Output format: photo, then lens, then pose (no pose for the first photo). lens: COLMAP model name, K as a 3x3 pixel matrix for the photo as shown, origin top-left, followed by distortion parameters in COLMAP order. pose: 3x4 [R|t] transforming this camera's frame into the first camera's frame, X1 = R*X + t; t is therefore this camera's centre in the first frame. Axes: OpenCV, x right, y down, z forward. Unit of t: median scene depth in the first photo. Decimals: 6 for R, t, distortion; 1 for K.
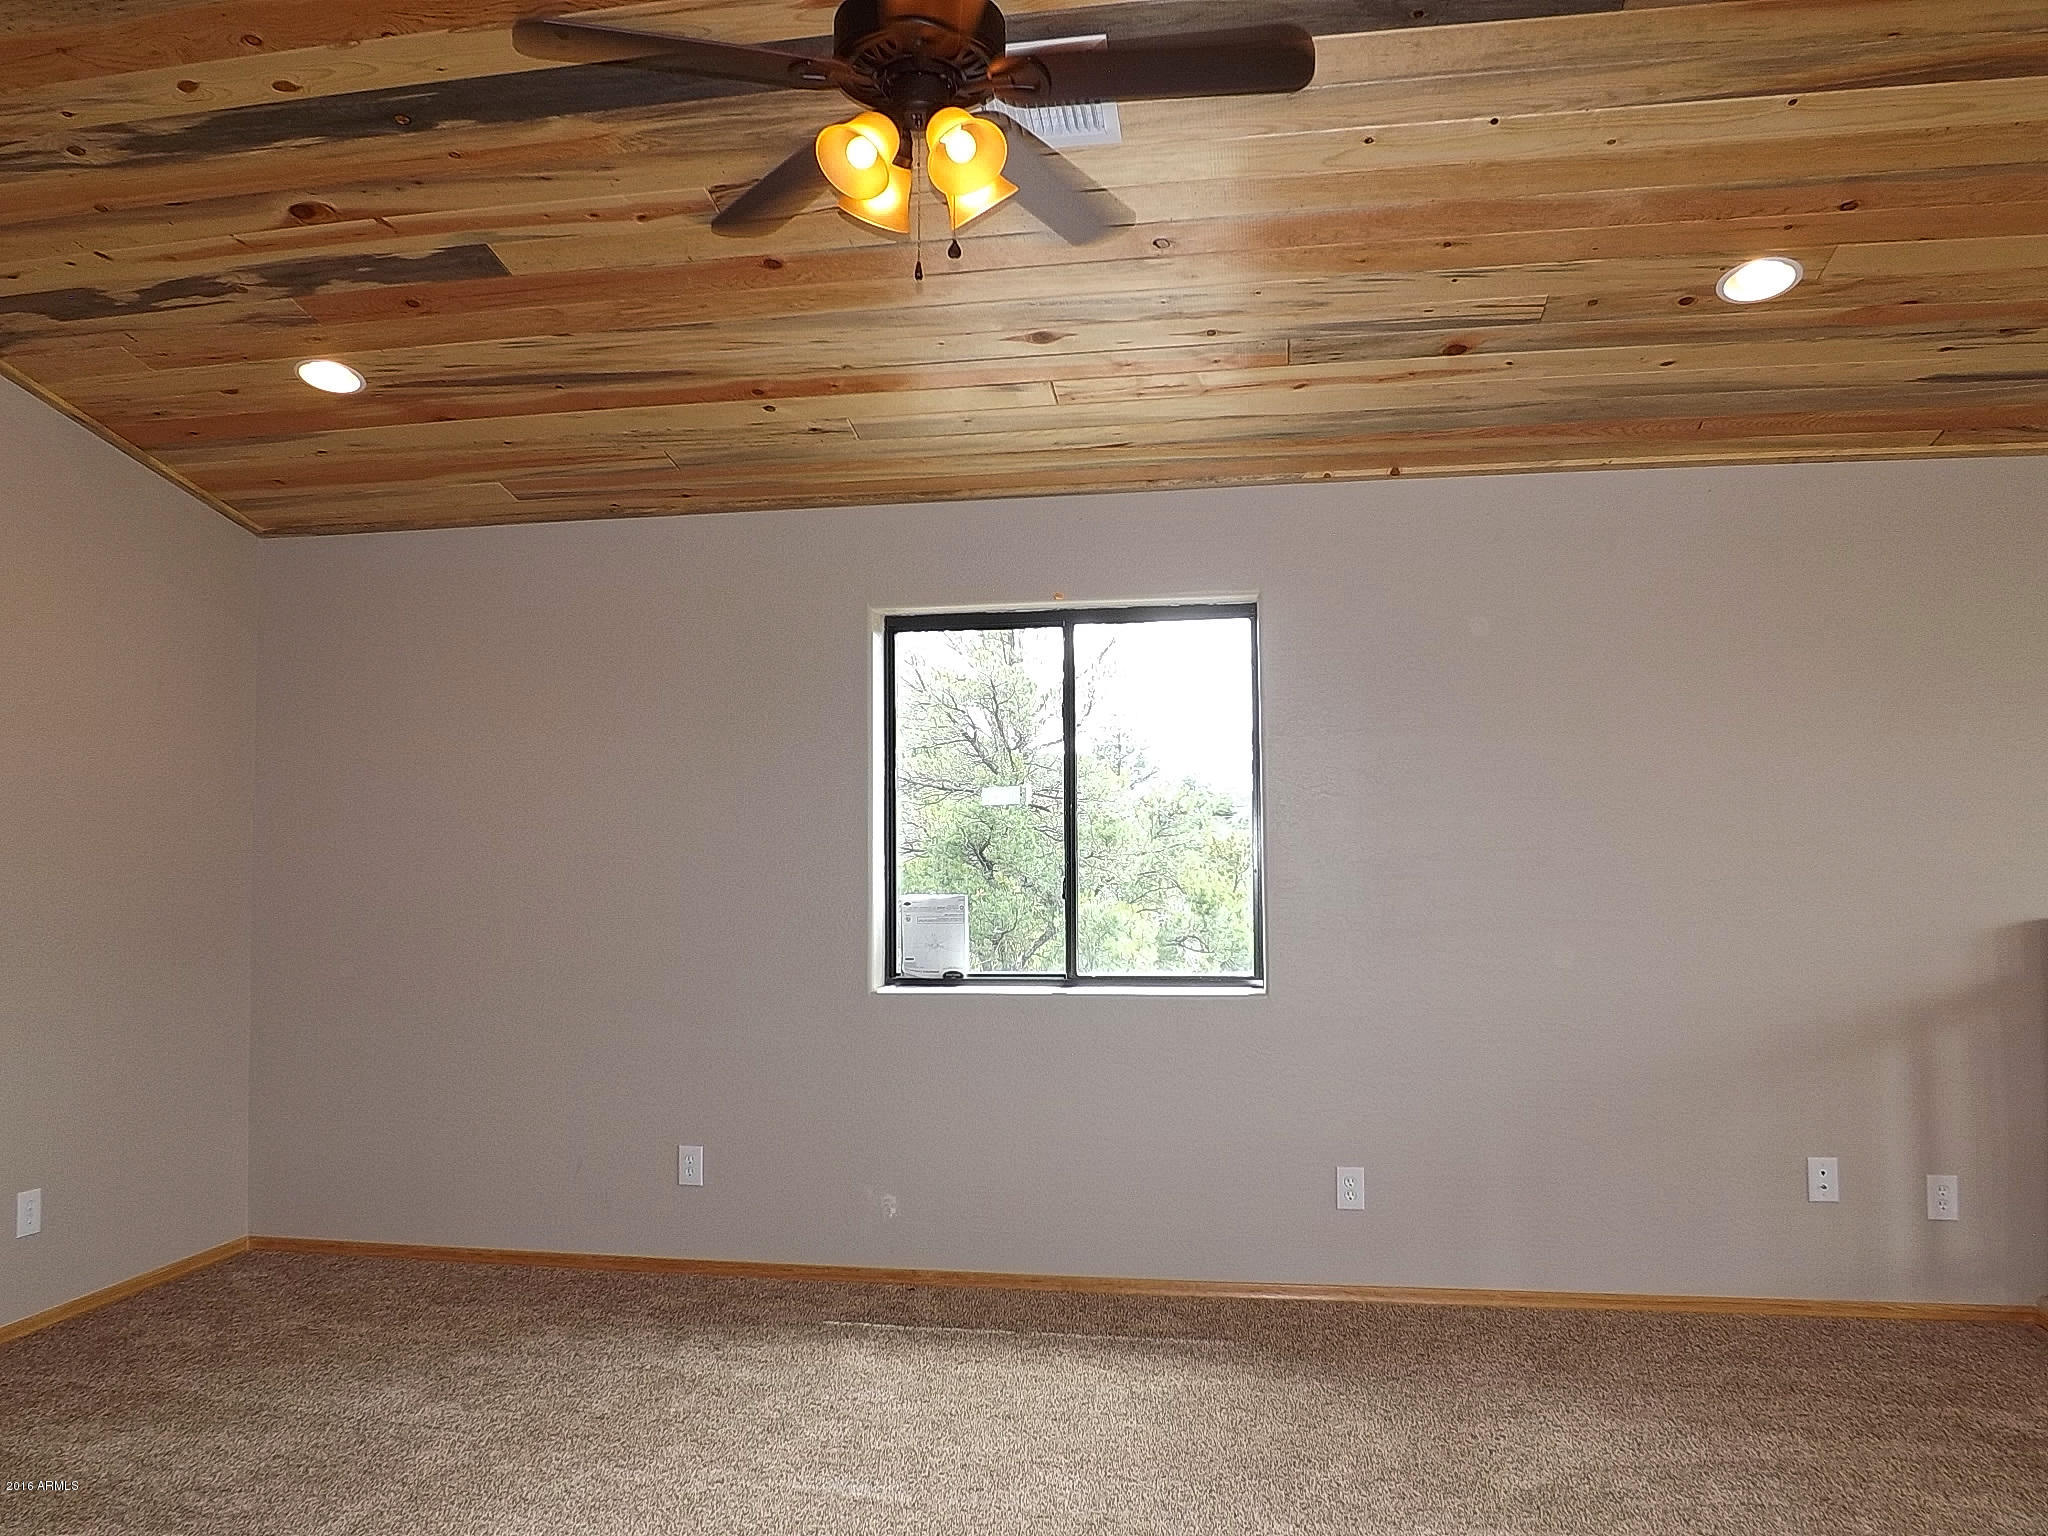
lens RADIAL K [[1503.8, 0, 1023.6], [0, 1503.8, 761.8], [0, 0, 1]] dist [-0.048896, 0.010752]
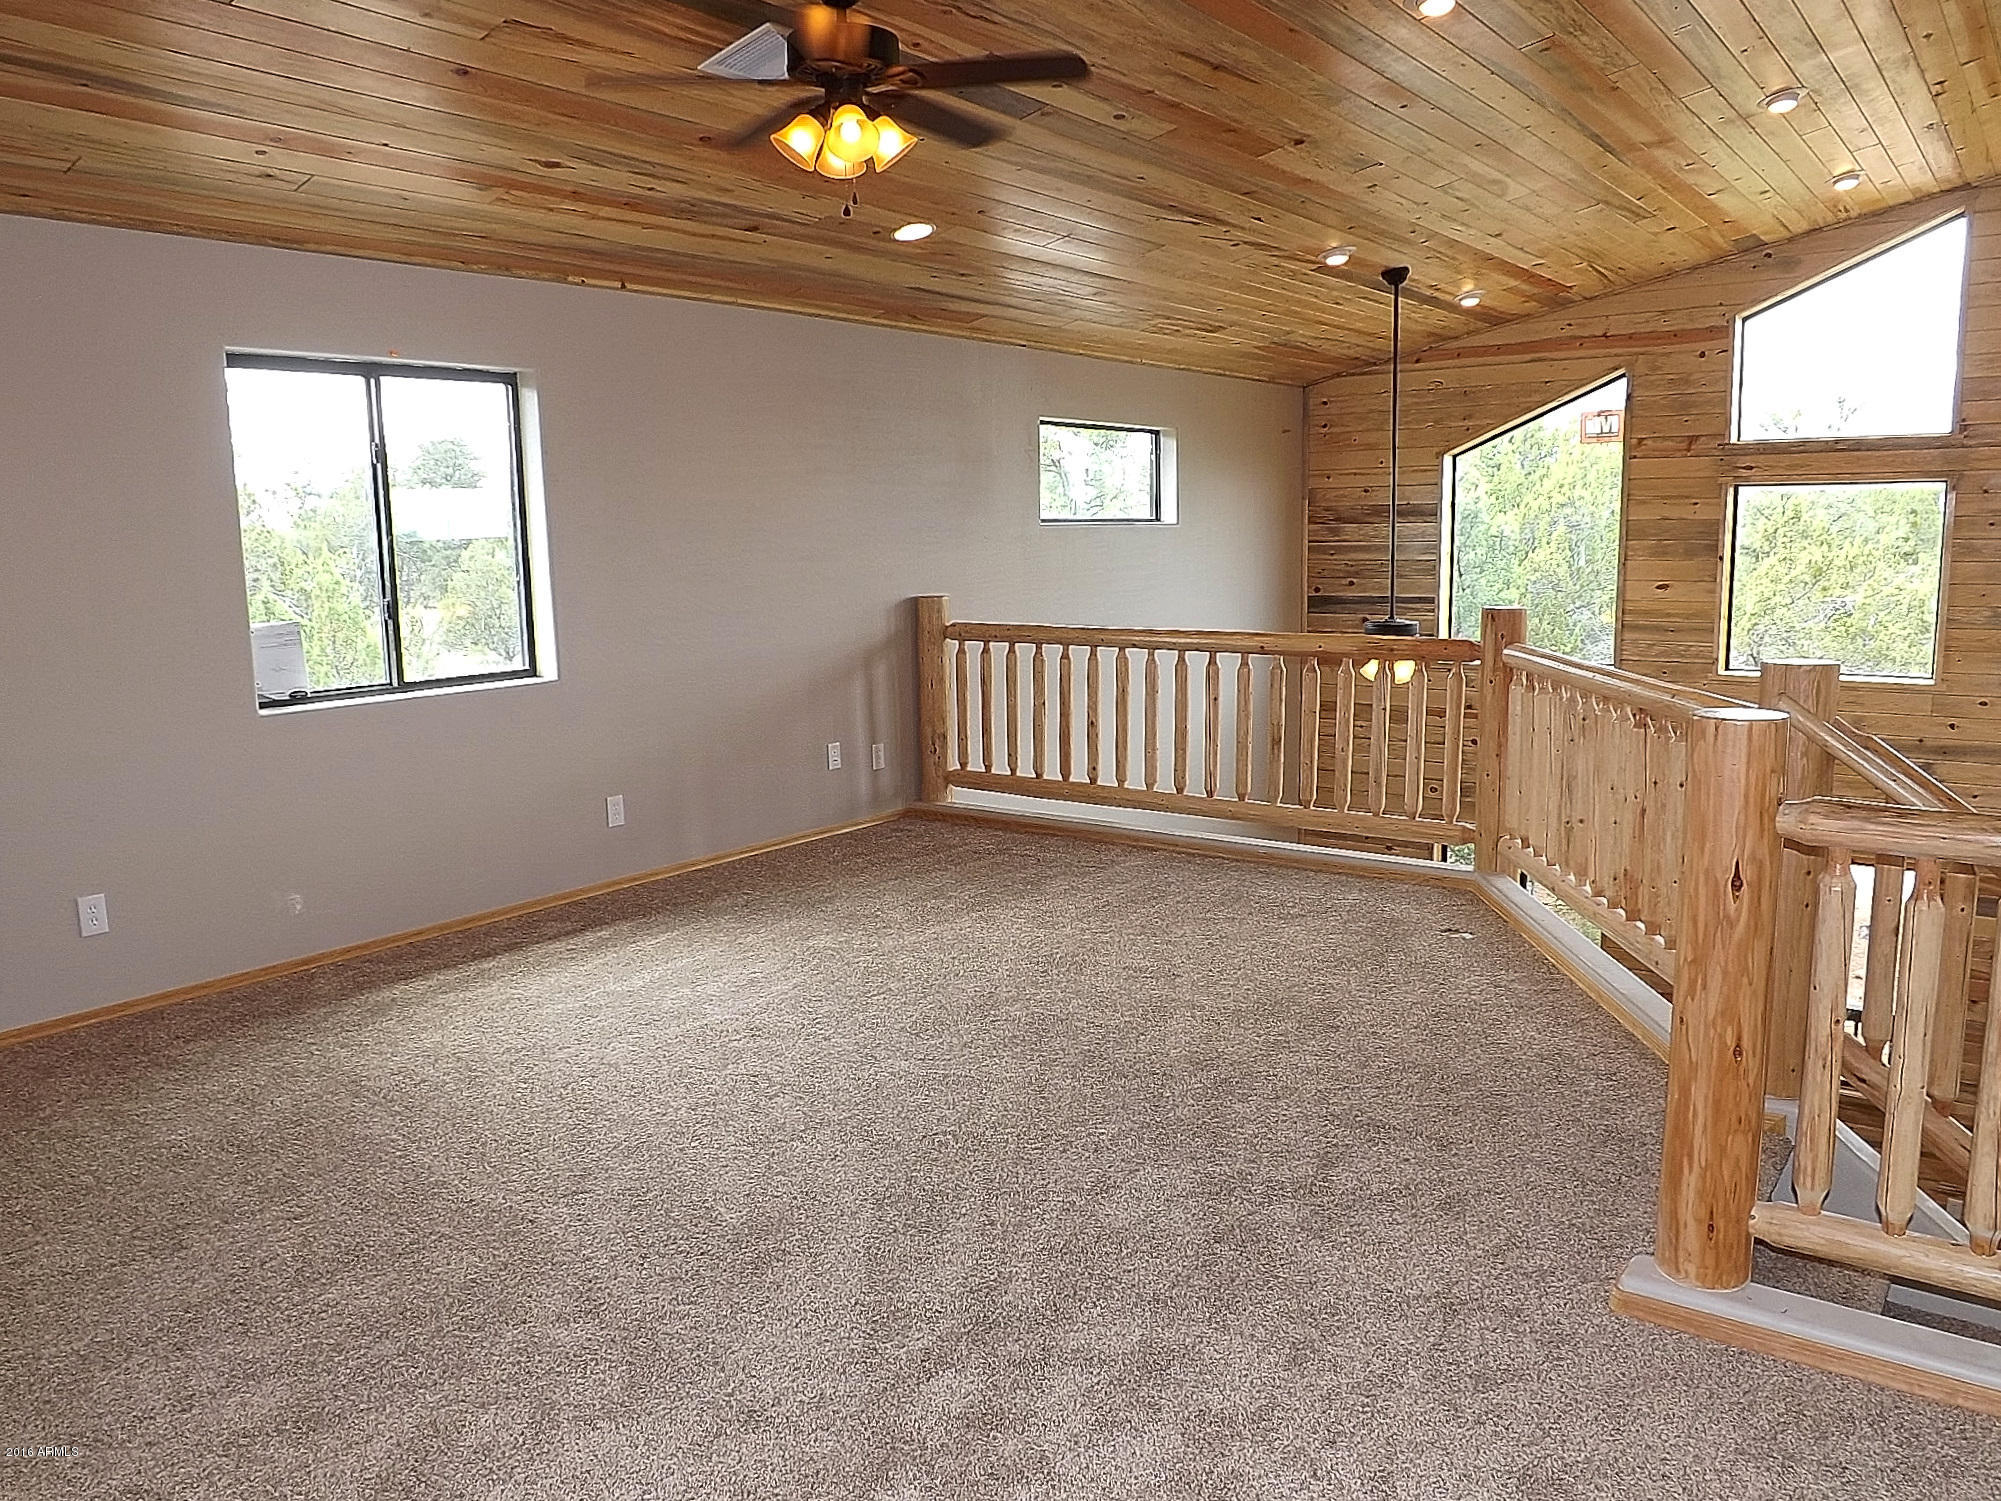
lens RADIAL K [[1469.3, 0, 1008.6], [0, 1469.3, 758.5], [0, 0, 1]] dist [-0.048896, 0.010752]
pose [[0.458354, -0.137895, 0.878007, -0.799688], [-0.017973, 0.986250, 0.164278, 0.004635], [-0.888588, -0.091078, 0.449573, 0.060237]]
